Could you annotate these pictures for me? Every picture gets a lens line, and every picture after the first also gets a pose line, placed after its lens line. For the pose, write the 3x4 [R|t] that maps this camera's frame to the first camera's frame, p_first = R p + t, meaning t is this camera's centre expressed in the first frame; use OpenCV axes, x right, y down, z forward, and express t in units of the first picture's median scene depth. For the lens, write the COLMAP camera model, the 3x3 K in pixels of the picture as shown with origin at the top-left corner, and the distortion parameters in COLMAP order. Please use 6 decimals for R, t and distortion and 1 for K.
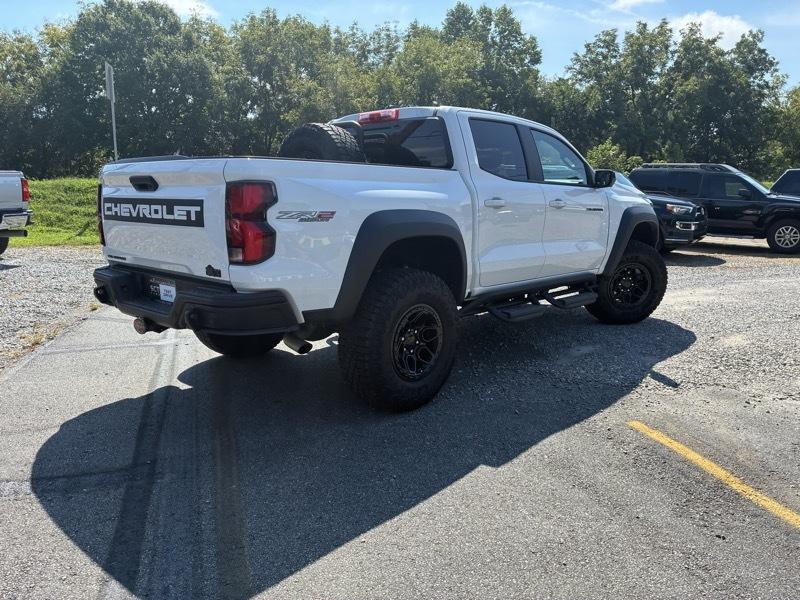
lens RADIAL K [[605.8, 0, 406.9], [0, 605.8, 296.7], [0, 0, 1]] dist [0.057832, -0.080894]
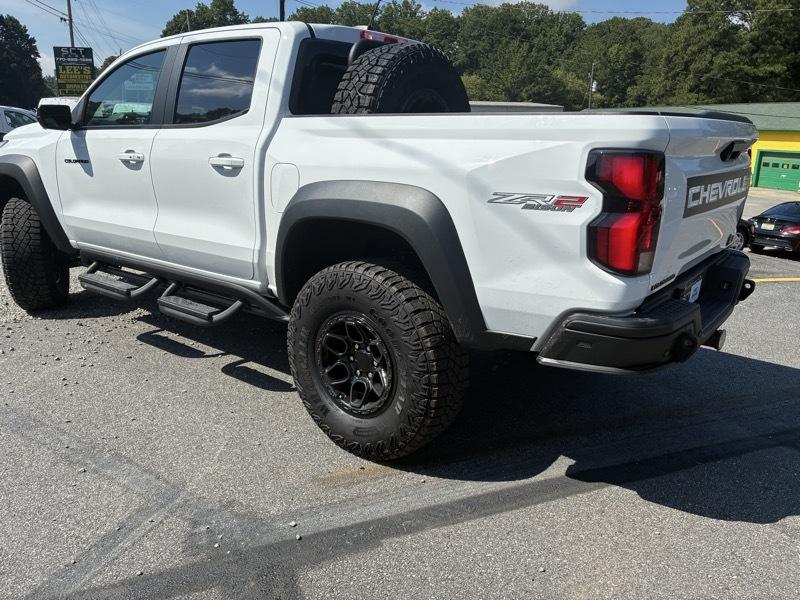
lens RADIAL K [[605.8, 0, 407.9], [0, 605.8, 301.2], [0, 0, 1]] dist [0.057832, -0.080894]
pose [[-0.082048, -0.273161, 0.958463, -0.792077], [0.144960, 0.948207, 0.282648, -0.191237], [-0.986030, 0.162129, -0.038201, 0.990988]]
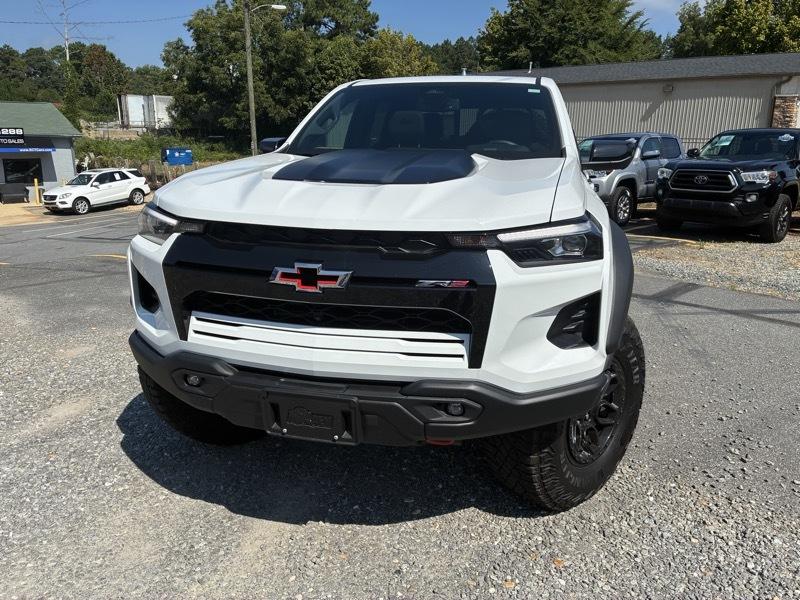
lens RADIAL K [[605.8, 0, 409.7], [0, 605.8, 293.0], [0, 0, 1]] dist [0.057832, -0.080894]
pose [[-0.879218, 0.104997, -0.464706, 0.579948], [-0.089439, 0.921693, 0.377468, -0.351940], [0.467950, 0.373440, -0.800978, 1.857178]]
